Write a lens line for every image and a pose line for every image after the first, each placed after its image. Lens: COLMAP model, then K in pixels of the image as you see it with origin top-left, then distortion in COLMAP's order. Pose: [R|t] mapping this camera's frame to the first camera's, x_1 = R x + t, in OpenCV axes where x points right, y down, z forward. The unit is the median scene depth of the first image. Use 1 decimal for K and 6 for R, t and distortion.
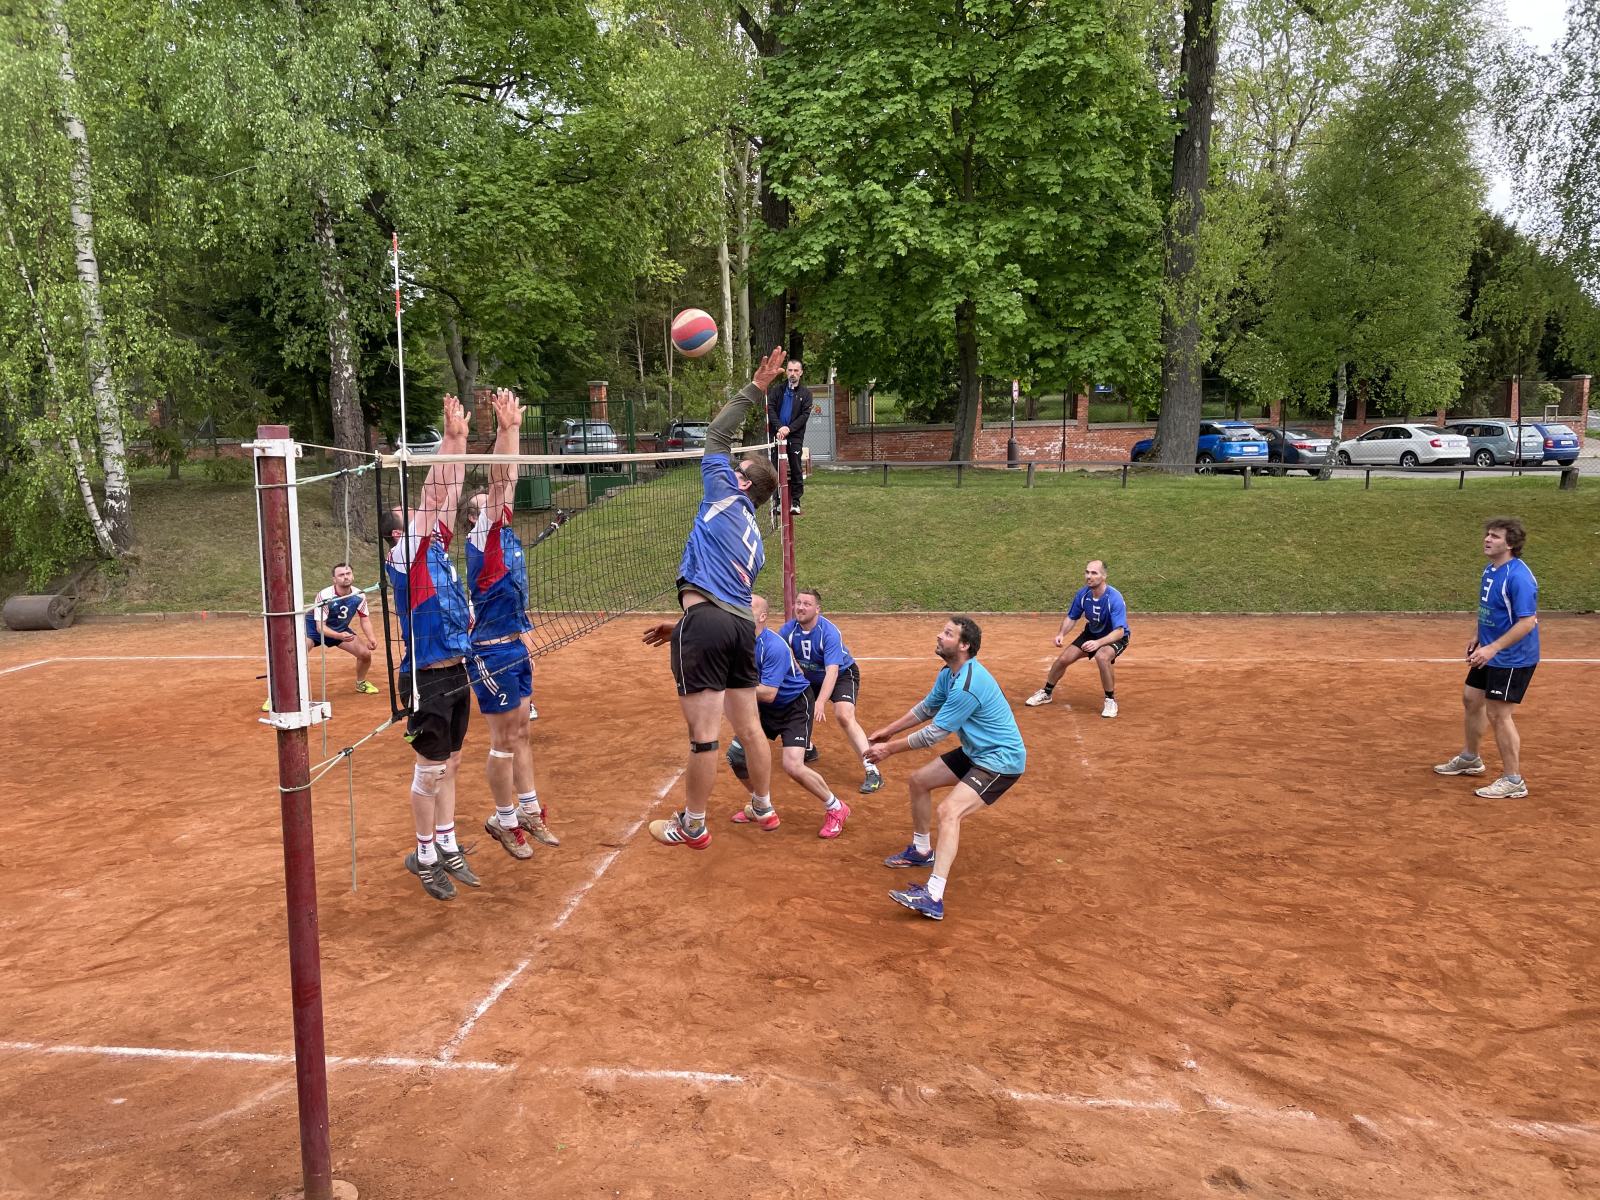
lens RADIAL K [[1207.3, 0, 787.4], [0, 1207.3, 601.7], [0, 0, 1]] dist [0.085582, -0.118049]
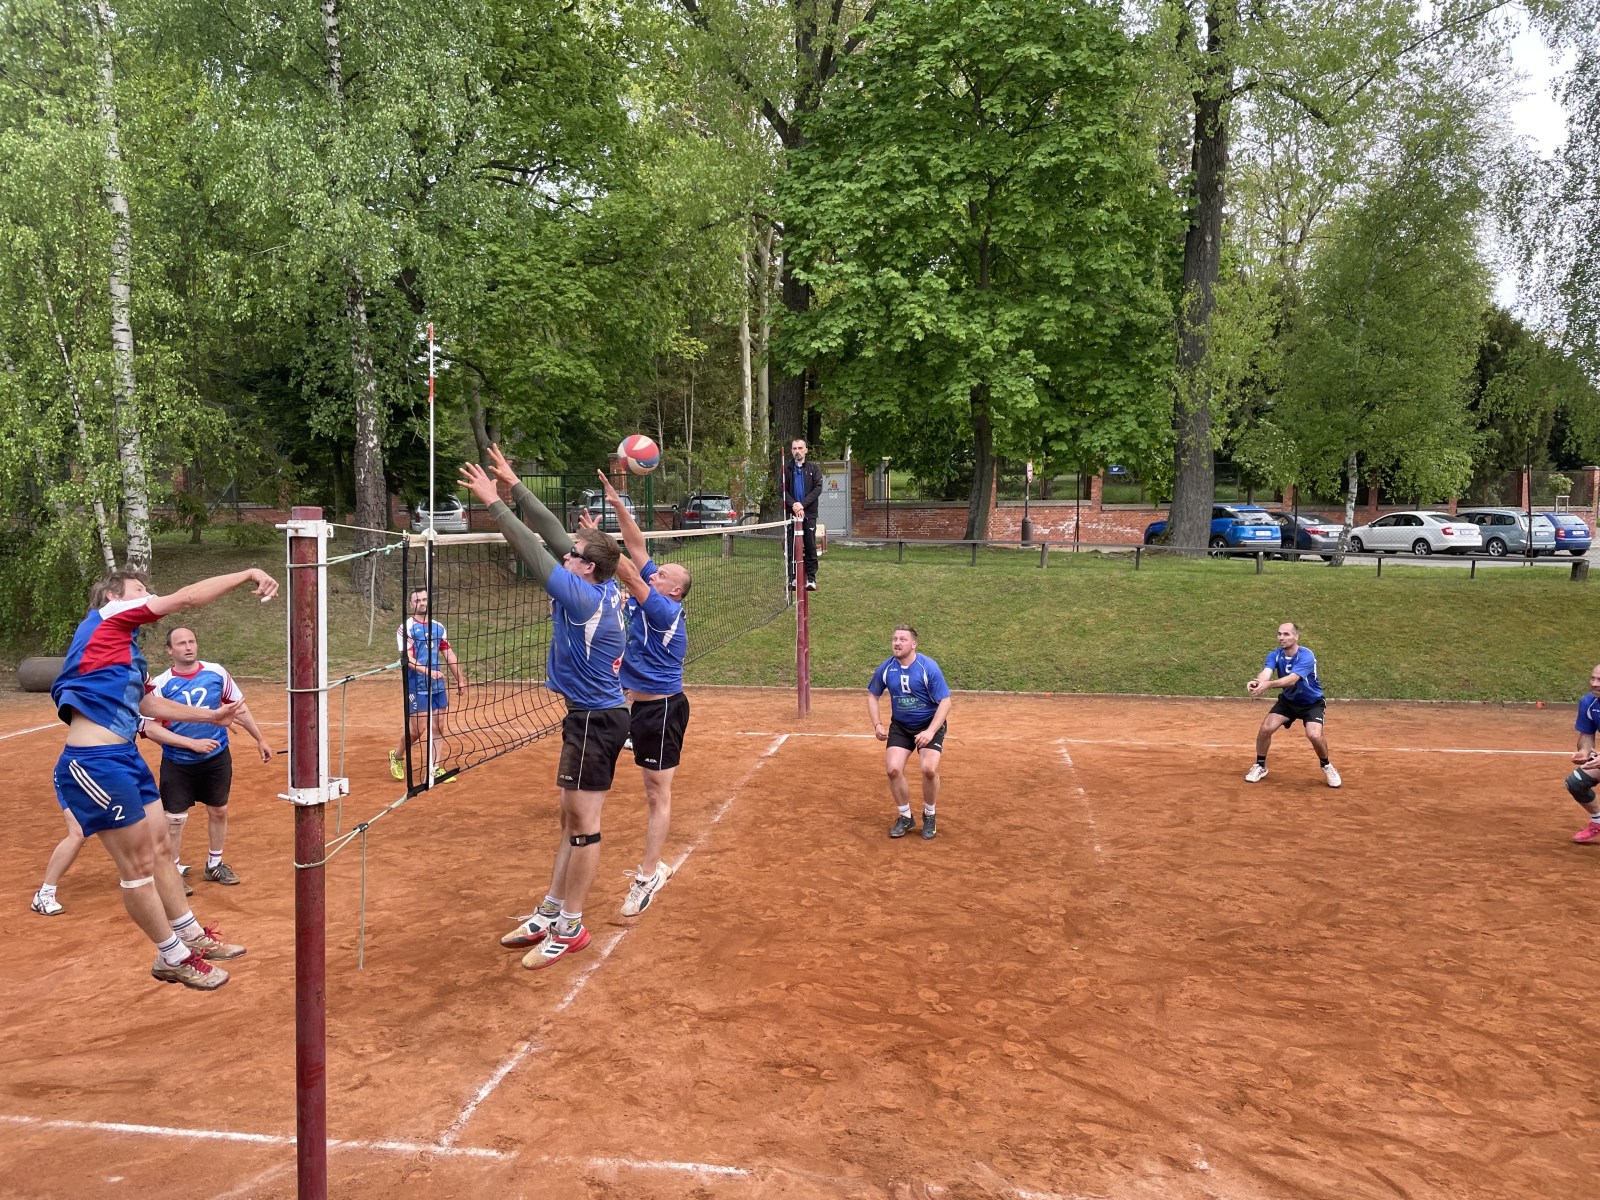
lens RADIAL K [[1208.9, 0, 798.7], [0, 1208.9, 583.7], [0, 0, 1]] dist [0.086312, -0.121039]
pose [[0.999809, 0.019374, -0.002700, -0.000370], [-0.019521, 0.997059, -0.074113, -0.002091], [0.001256, 0.074152, 0.997246, -0.004414]]
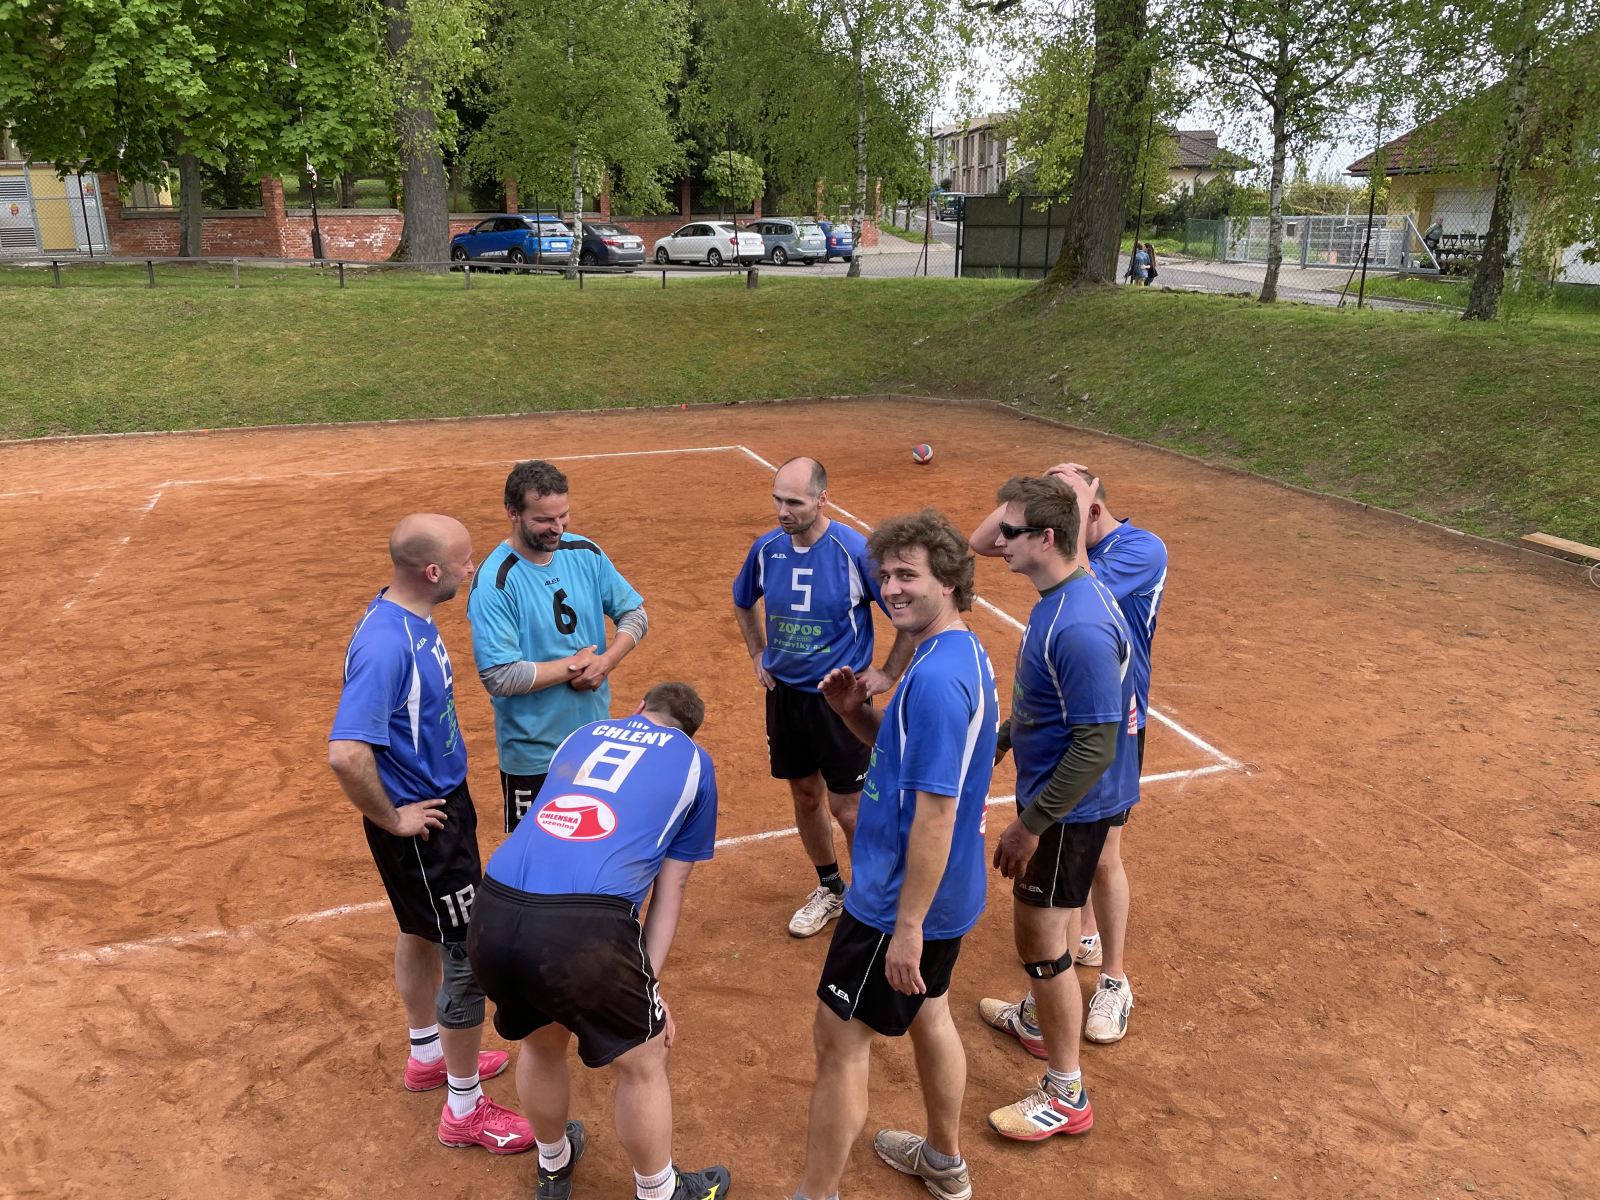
lens RADIAL K [[1207.3, 0, 787.4], [0, 1207.3, 601.7], [0, 0, 1]] dist [0.085582, -0.118049]
pose [[0.898993, -0.119234, 0.421421, 0.157981], [0.048694, 0.983474, 0.174380, -0.002533], [-0.435248, -0.136245, 0.889942, -0.028318]]
